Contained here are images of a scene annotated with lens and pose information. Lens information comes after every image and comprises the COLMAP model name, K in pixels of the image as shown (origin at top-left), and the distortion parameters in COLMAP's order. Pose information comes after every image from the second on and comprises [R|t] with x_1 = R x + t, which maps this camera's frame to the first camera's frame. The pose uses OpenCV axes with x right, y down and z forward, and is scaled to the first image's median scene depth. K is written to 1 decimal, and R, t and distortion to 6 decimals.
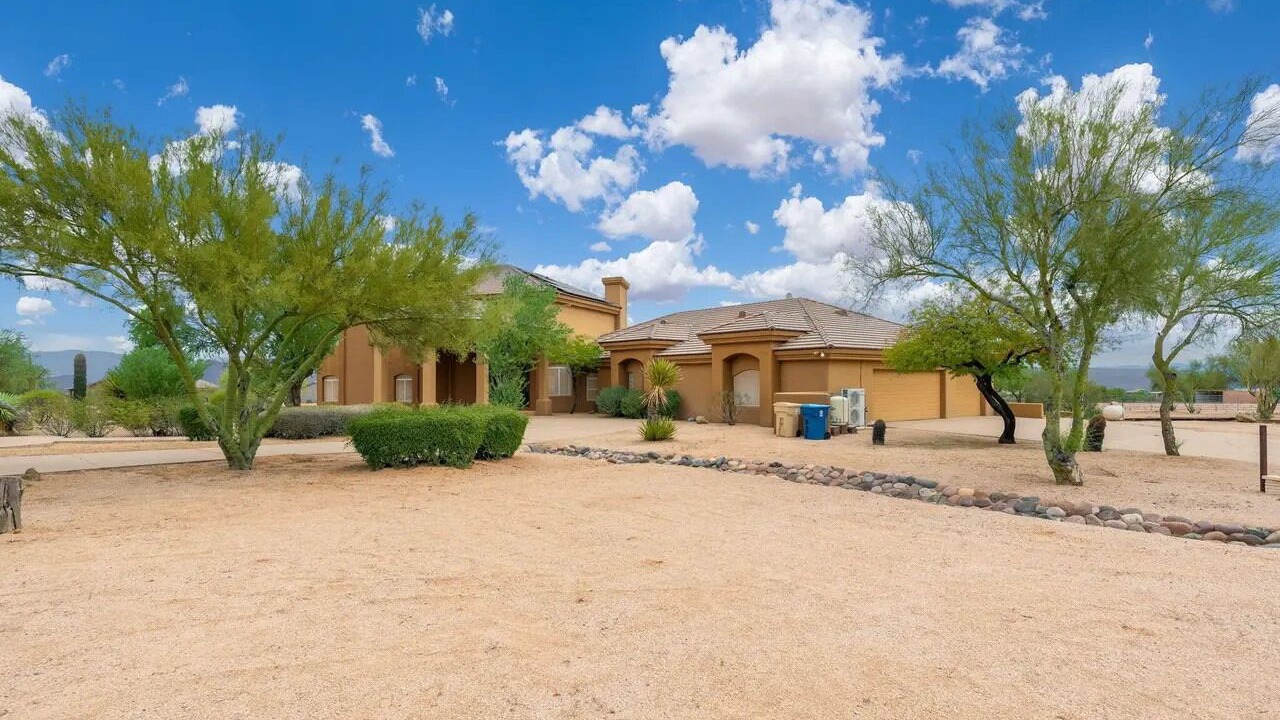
lens RADIAL K [[571.5, 0, 640.0], [0, 571.5, 371.8], [0, 0, 1]] dist [0.000503, -0.000052]
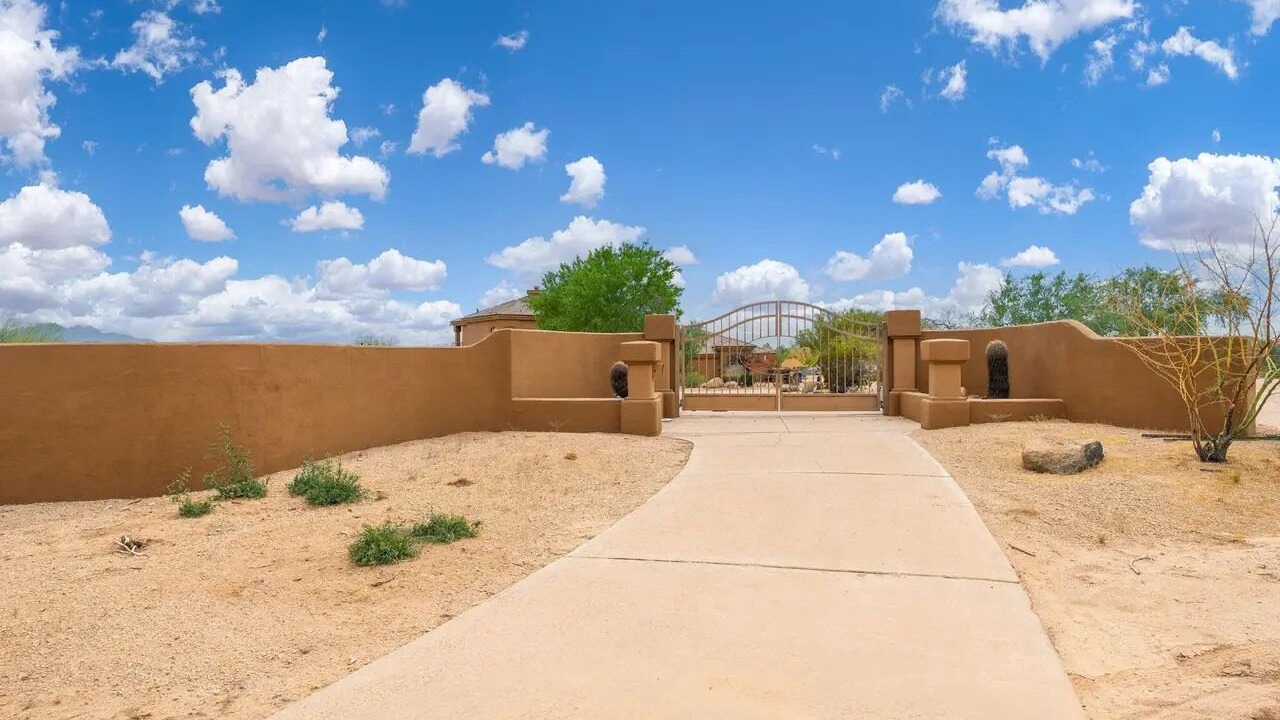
lens RADIAL K [[571.5, 0, 638.7], [0, 571.5, 363.5], [0, 0, 1]] dist [0.000503, -0.000052]
pose [[0.999986, 0.001815, 0.005021, 1.448124], [-0.001795, 0.999990, -0.004049, 0.008147], [-0.005028, 0.004040, 0.999979, -0.015612]]
